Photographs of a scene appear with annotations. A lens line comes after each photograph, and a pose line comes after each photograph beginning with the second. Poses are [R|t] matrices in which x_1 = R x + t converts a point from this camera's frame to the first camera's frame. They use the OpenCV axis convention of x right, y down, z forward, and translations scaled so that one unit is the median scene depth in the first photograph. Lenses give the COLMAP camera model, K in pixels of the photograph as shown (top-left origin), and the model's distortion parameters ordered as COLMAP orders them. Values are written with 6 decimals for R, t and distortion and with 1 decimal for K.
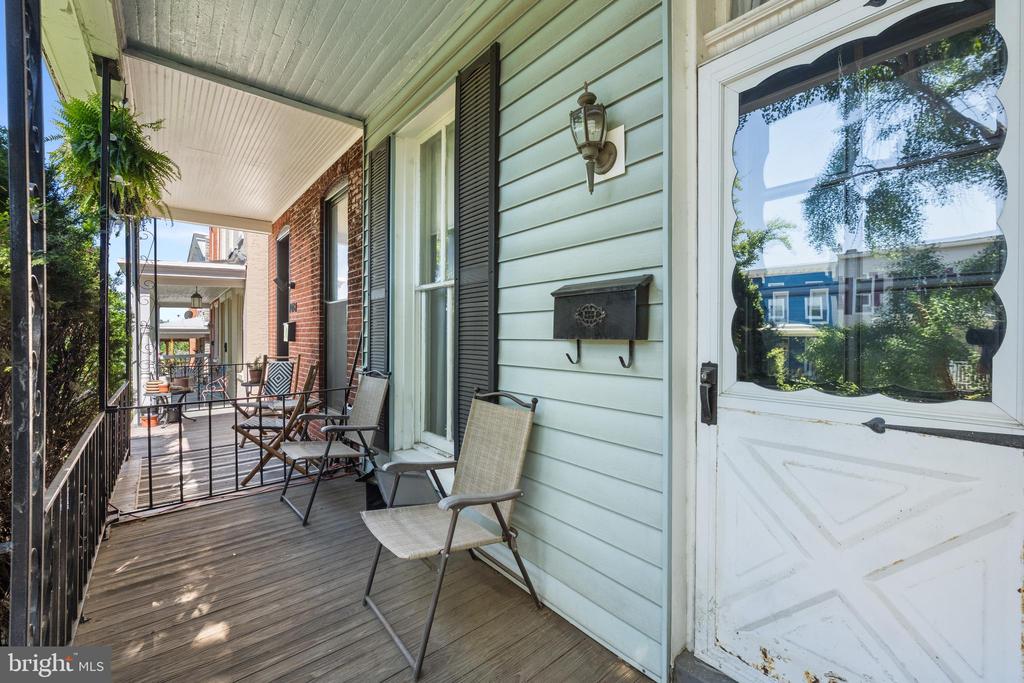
lens RADIAL K [[412.5, 0, 514.3], [0, 412.5, 336.4], [0, 0, 1]] dist [-0.006011, 0.000203]
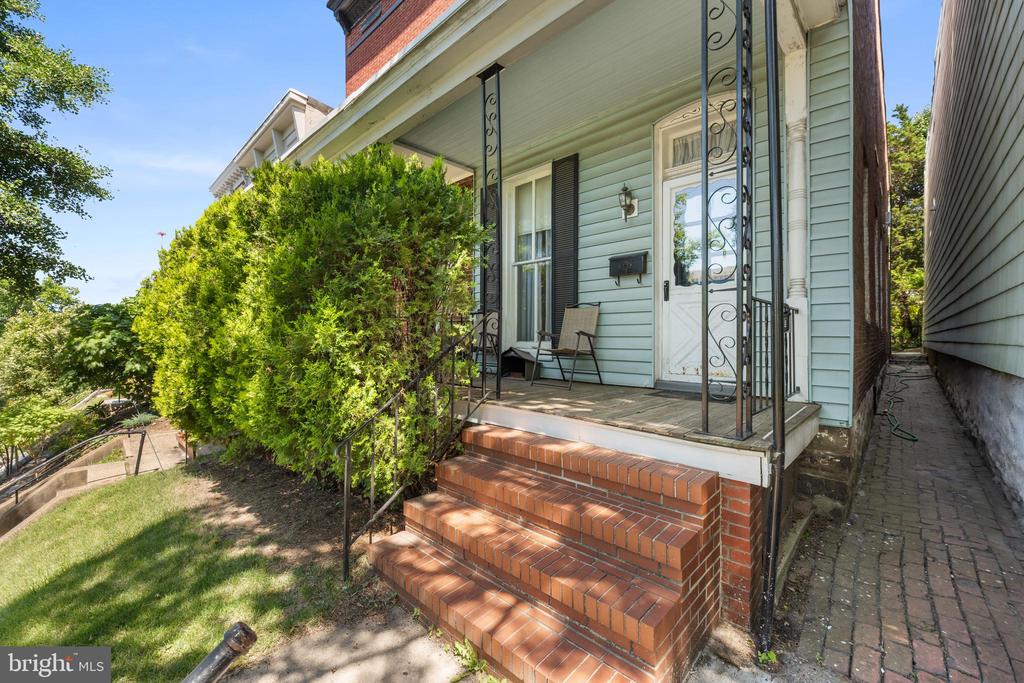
lens RADIAL K [[412.5, 0, 509.4], [0, 412.5, 338.8], [0, 0, 1]] dist [-0.006011, 0.000203]
pose [[0.994876, 0.002151, 0.101079, -0.882897], [-0.001840, 0.999993, -0.003172, 0.455077], [-0.101085, 0.002970, 0.994873, -1.703574]]
